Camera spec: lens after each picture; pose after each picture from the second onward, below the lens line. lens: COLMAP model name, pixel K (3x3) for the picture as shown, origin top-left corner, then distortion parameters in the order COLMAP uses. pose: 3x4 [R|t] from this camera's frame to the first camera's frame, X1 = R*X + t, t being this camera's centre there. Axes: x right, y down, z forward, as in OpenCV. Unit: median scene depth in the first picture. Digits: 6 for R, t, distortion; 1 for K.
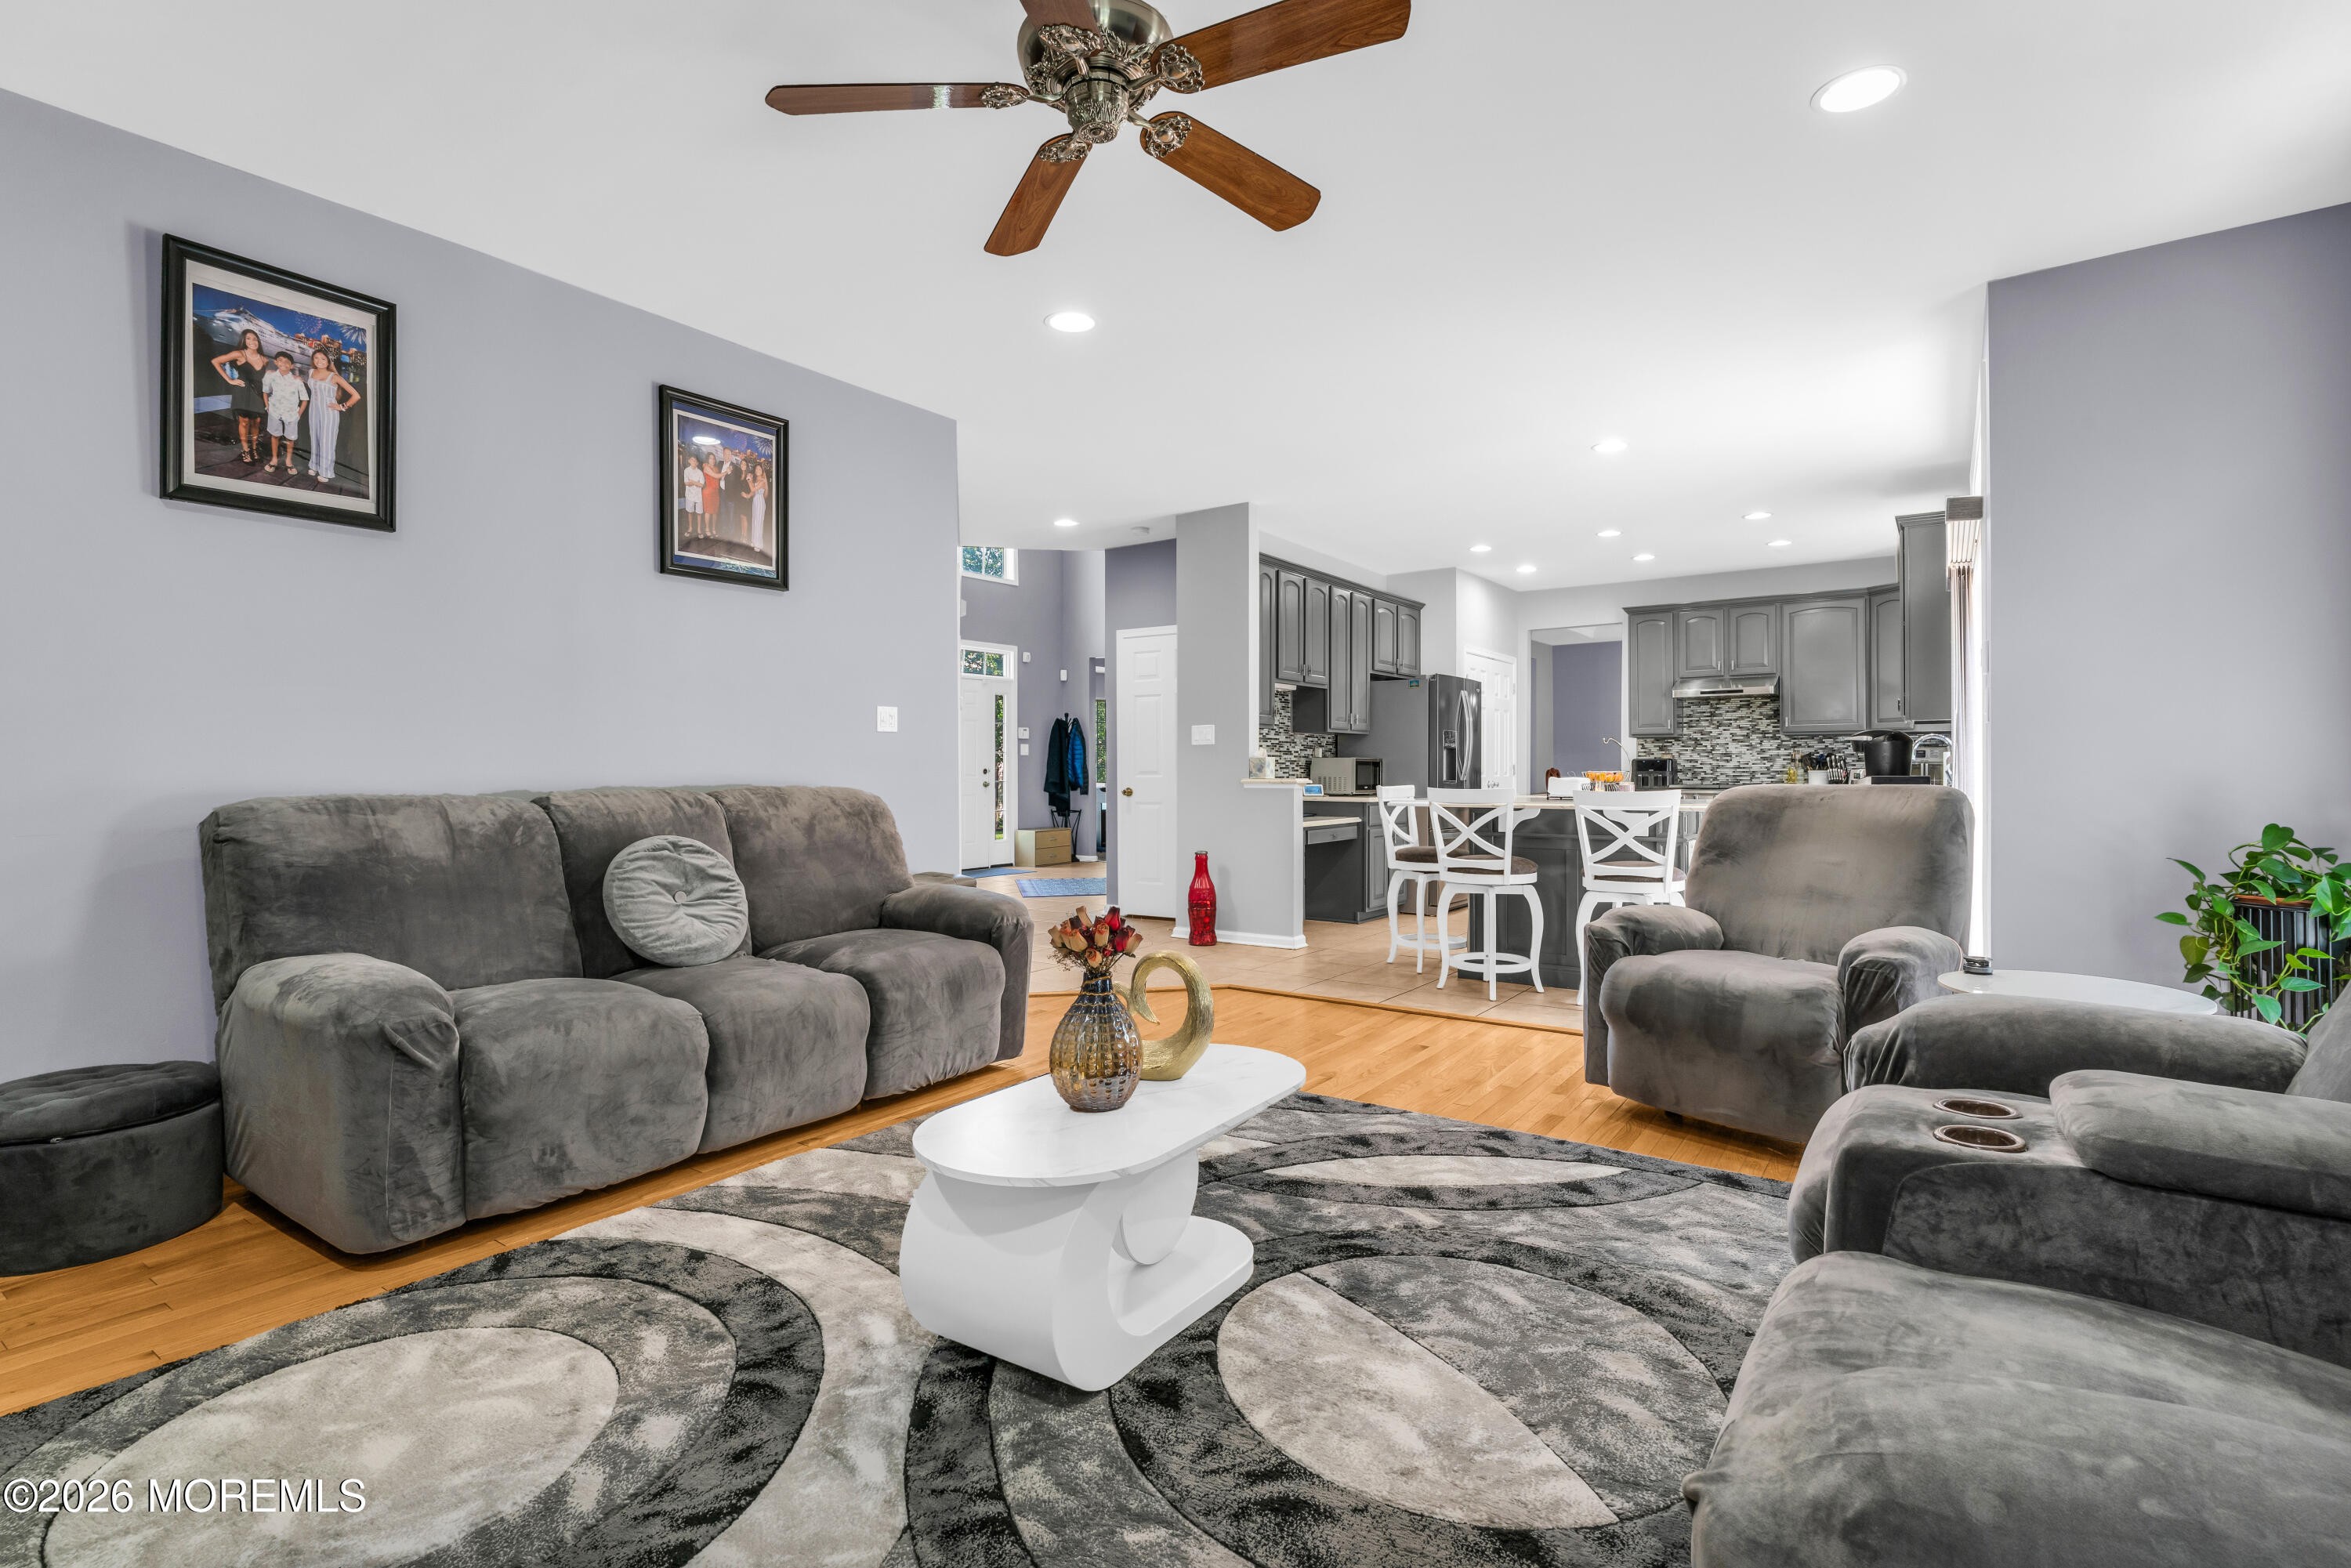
lens RADIAL K [[1110.2, 0, 1174.3], [0, 1110.2, 775.4], [0, 0, 1]] dist [-0.002102, -0.001385]
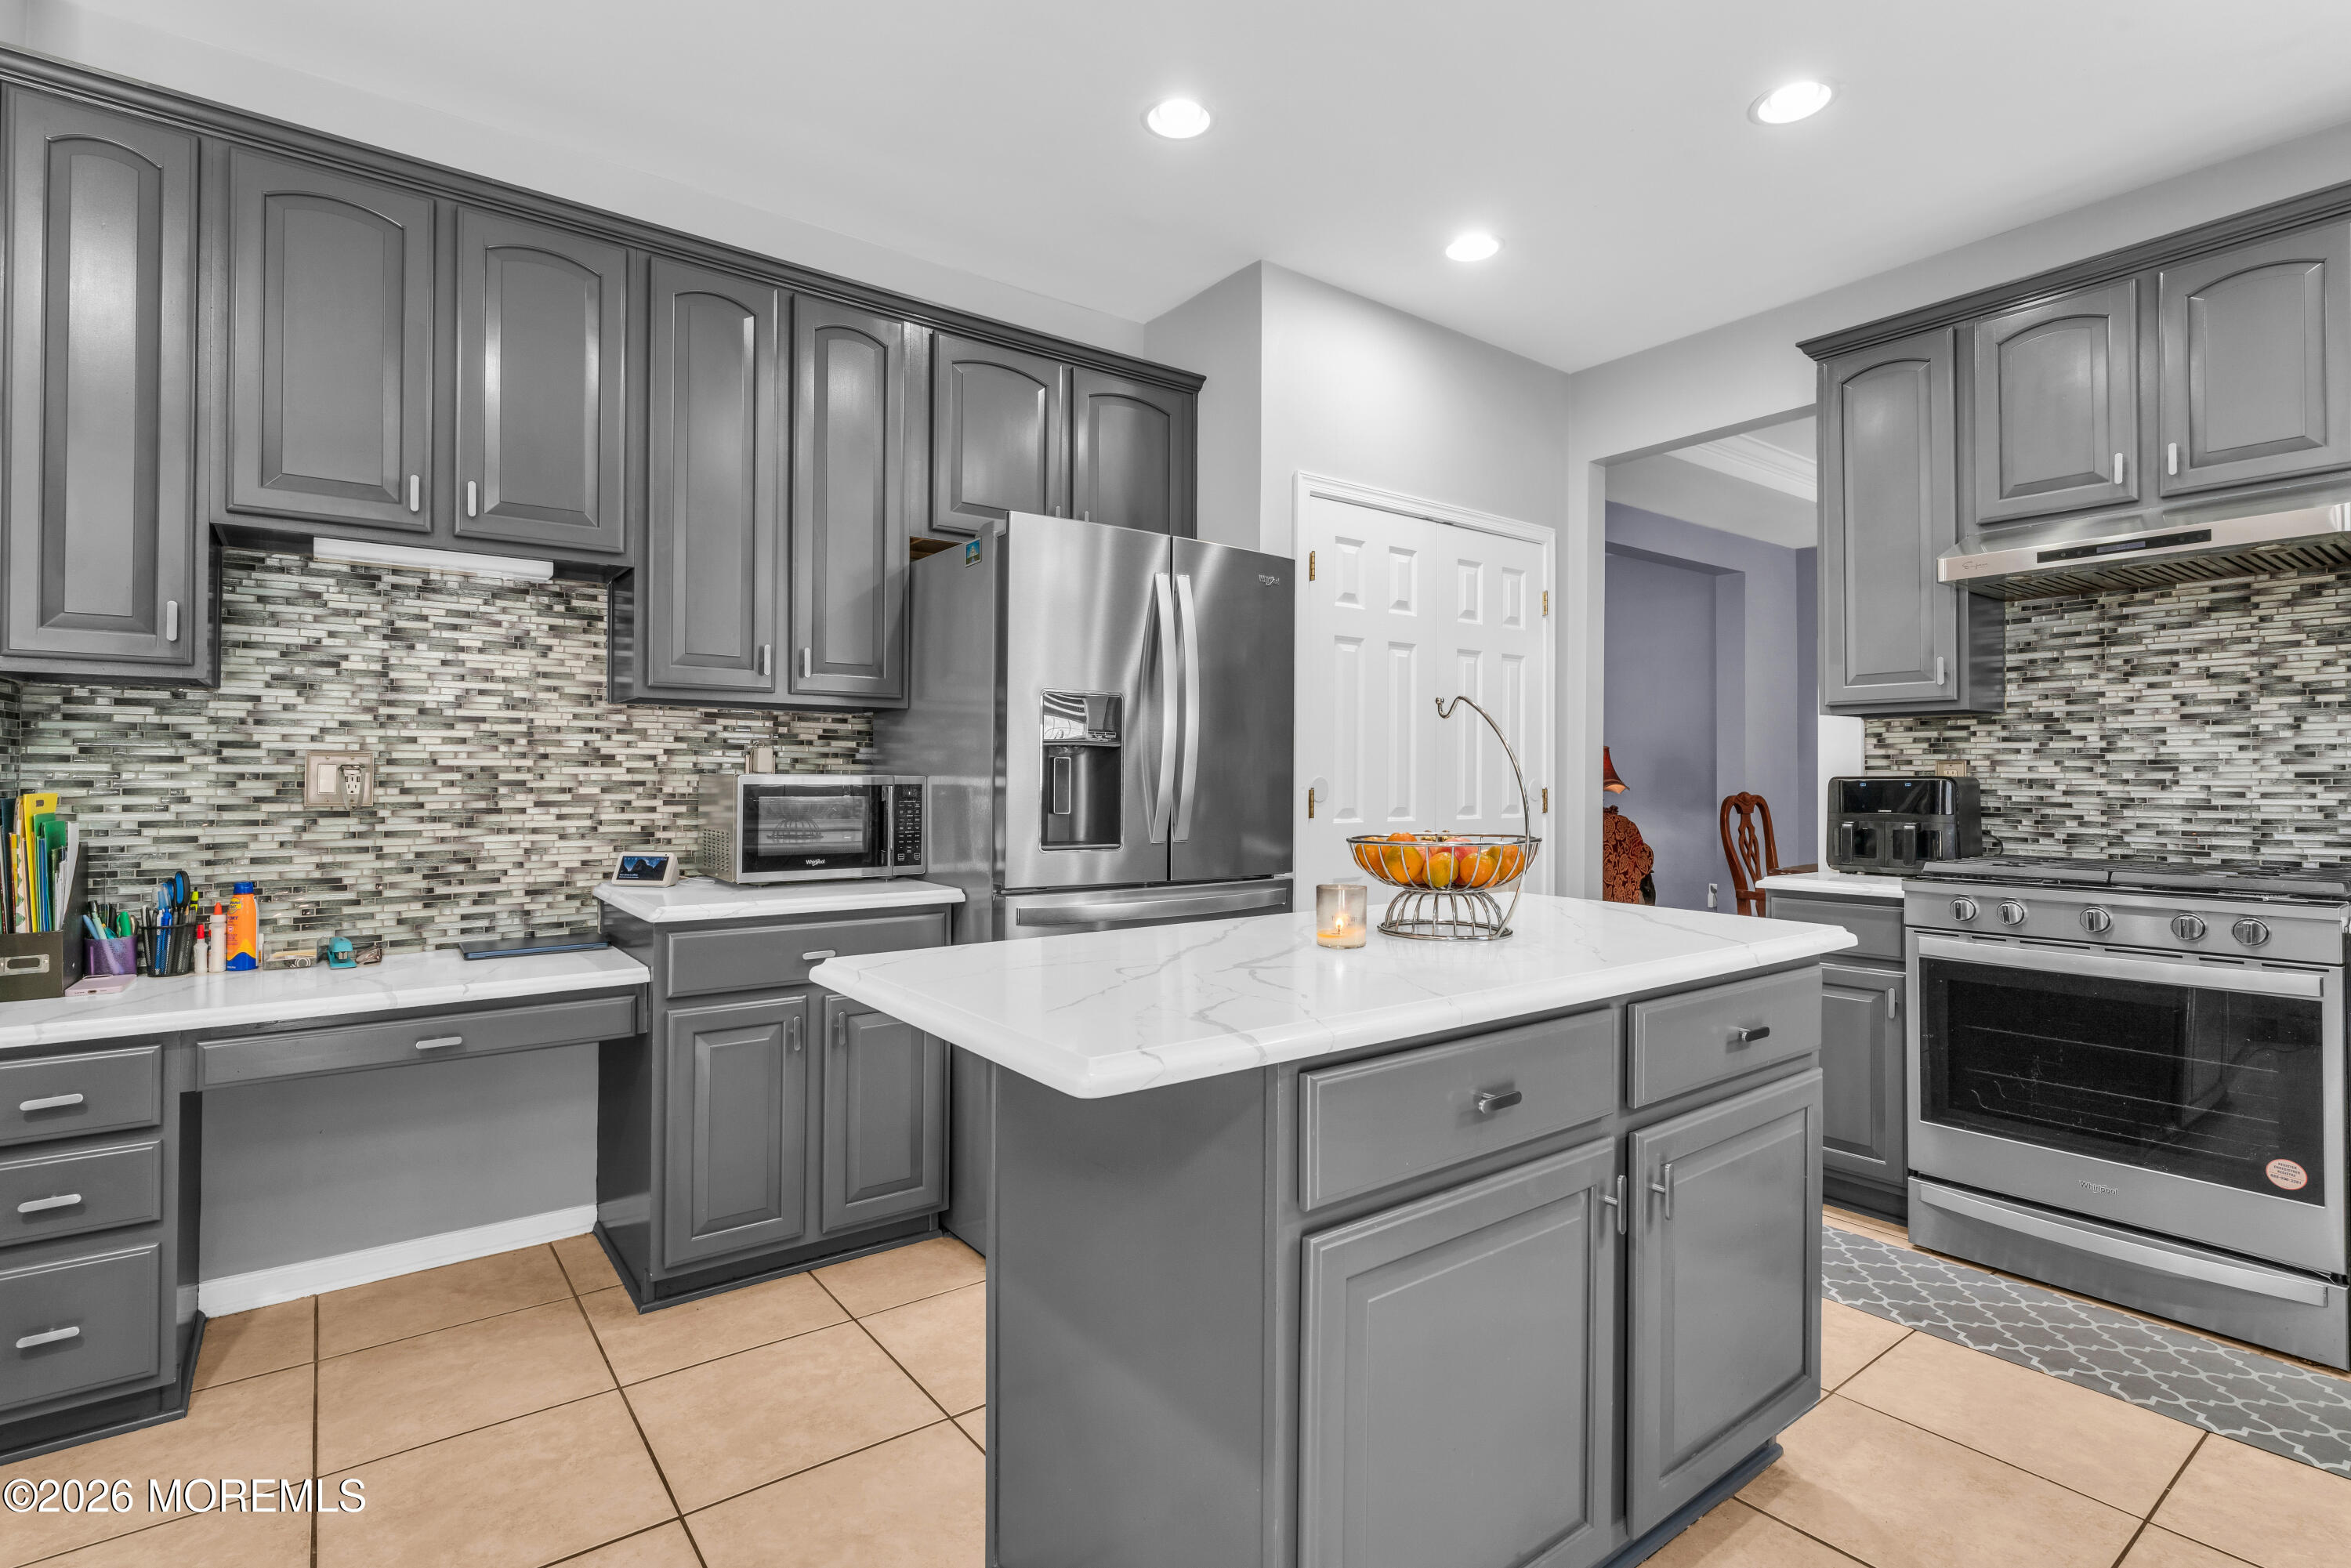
lens RADIAL K [[1110.2, 0, 1178.6], [0, 1110.2, 771.3], [0, 0, 1]] dist [-0.002102, -0.001385]
pose [[0.950213, 0.001657, -0.311596, 0.970779], [-0.005311, 0.999927, -0.010879, -0.034607], [0.311555, 0.011993, 0.950152, 1.804621]]
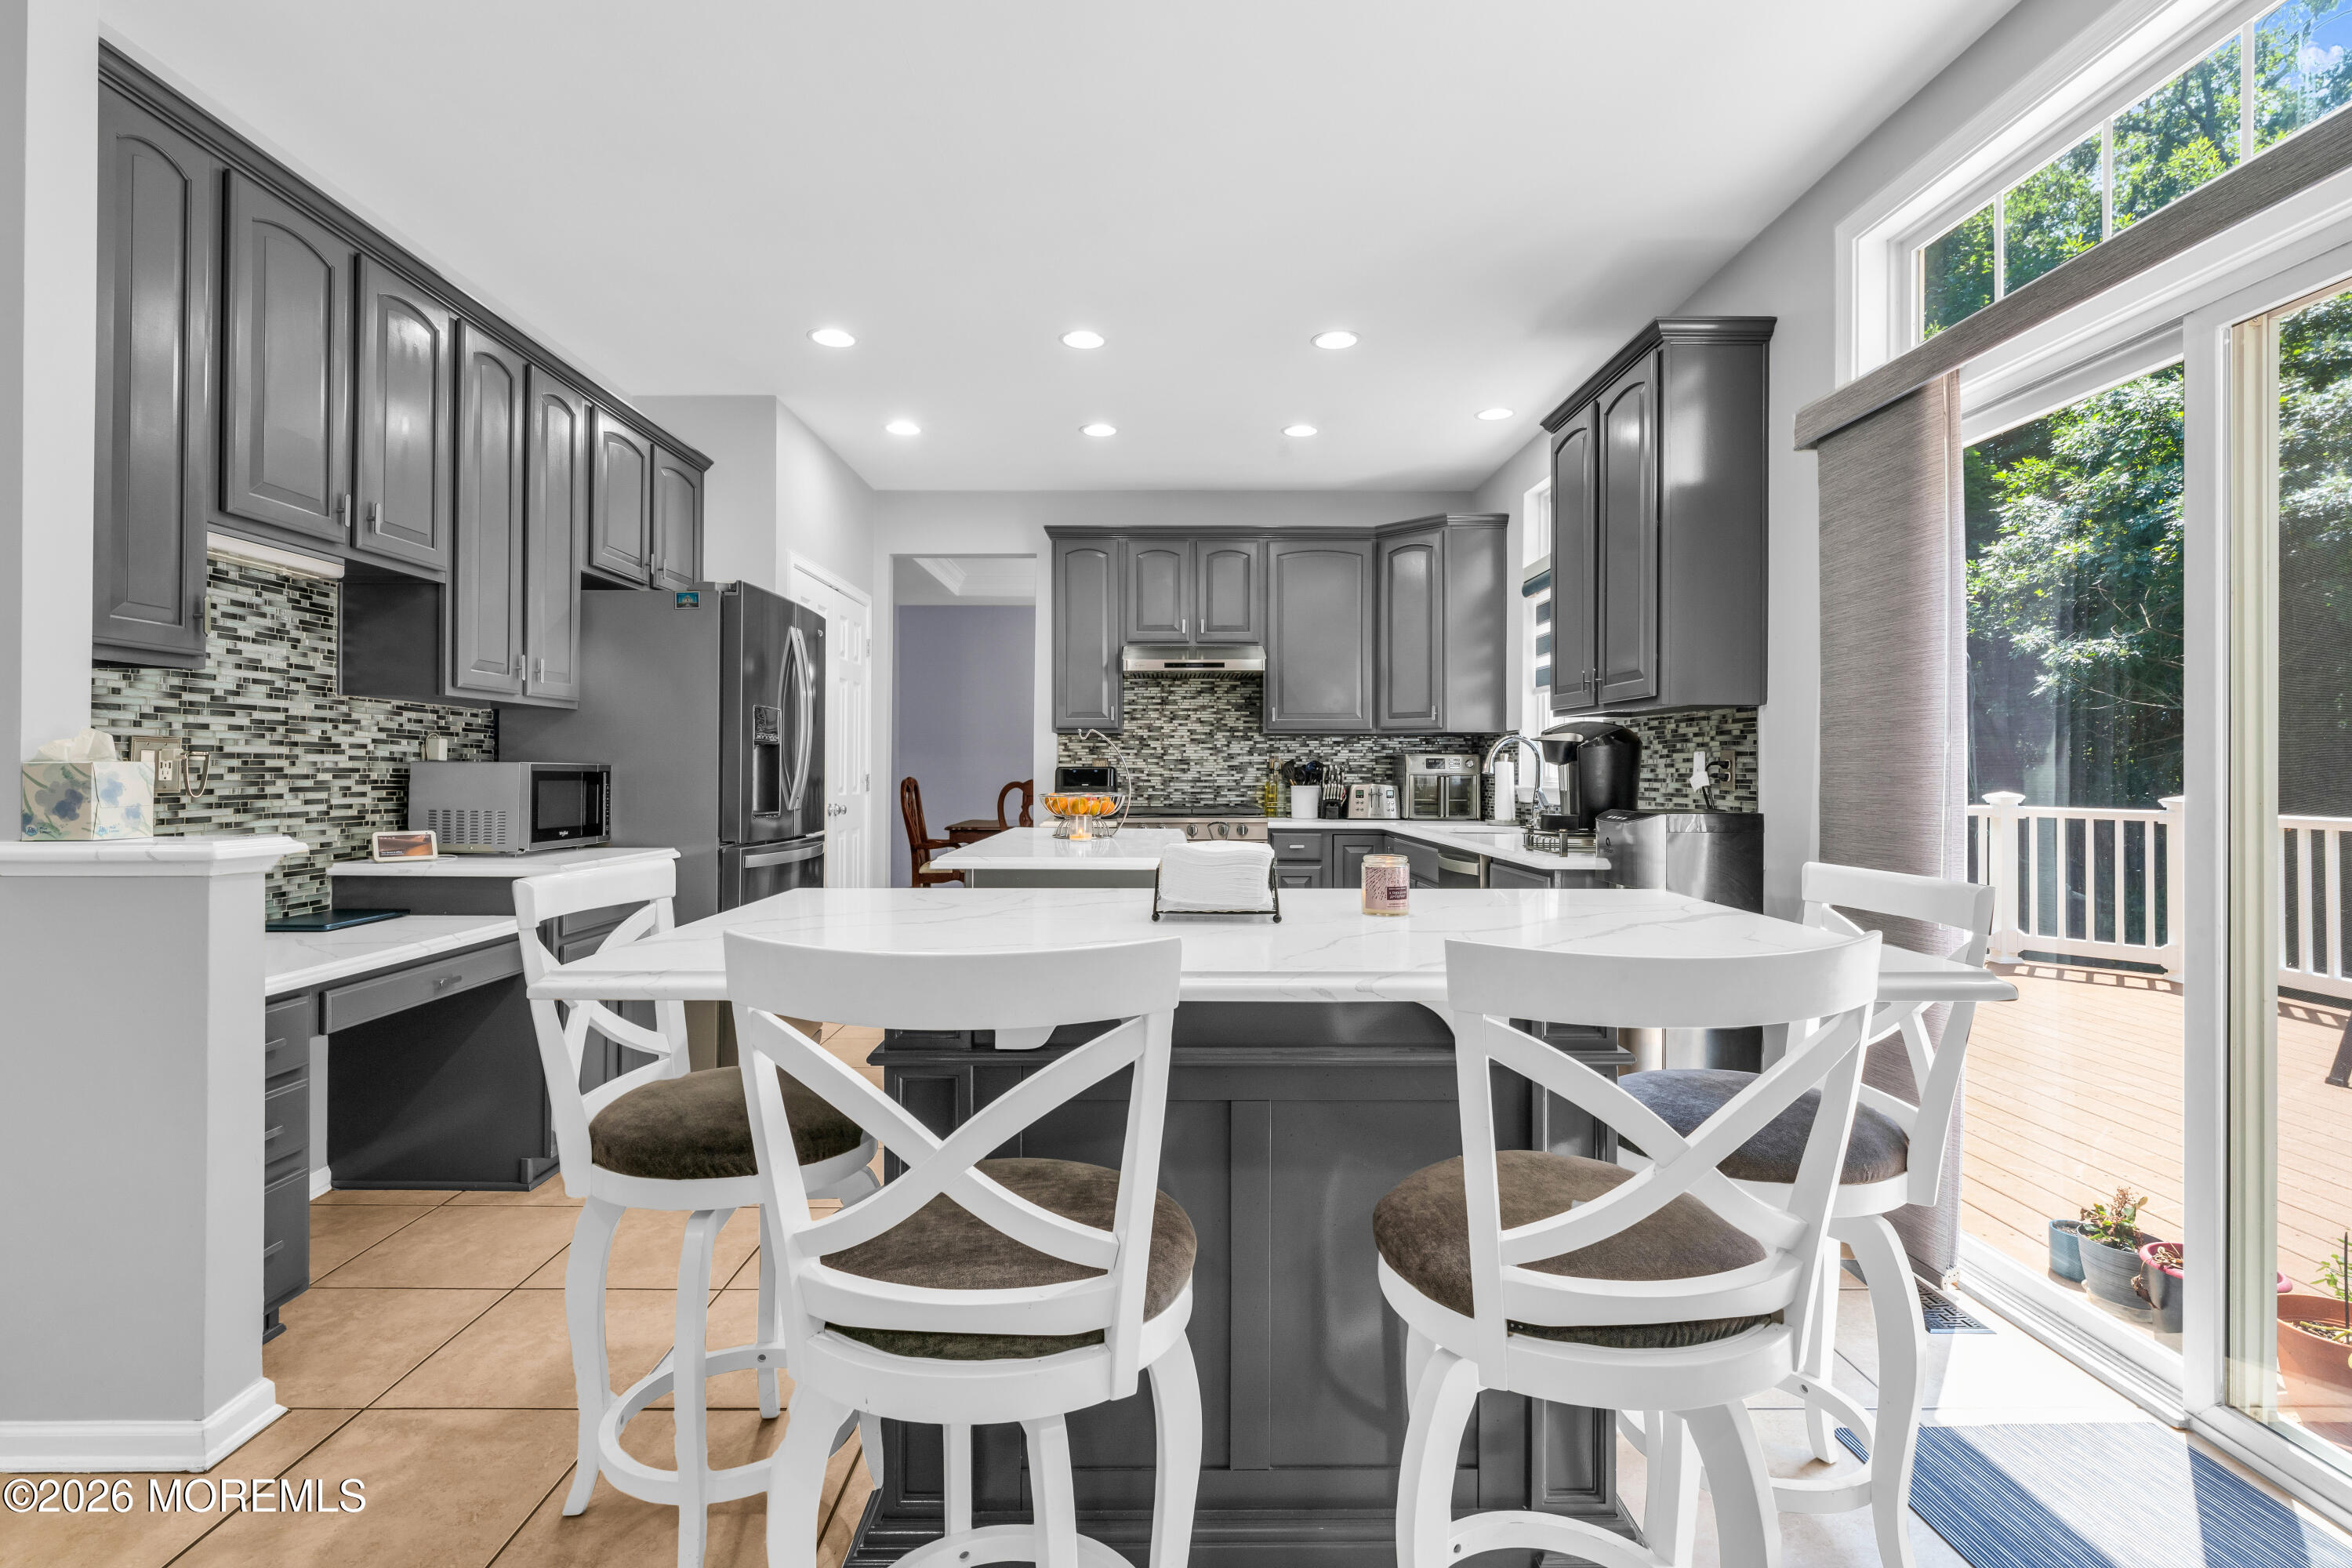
lens RADIAL K [[1110.7, 0, 1168.2], [0, 1110.7, 764.5], [0, 0, 1]] dist [-0.002102, -0.001385]
pose [[0.816803, 0.007346, 0.576870, 0.296571], [-0.001352, 0.999941, -0.010819, -0.027638], [-0.576916, 0.008057, 0.816764, 1.325572]]
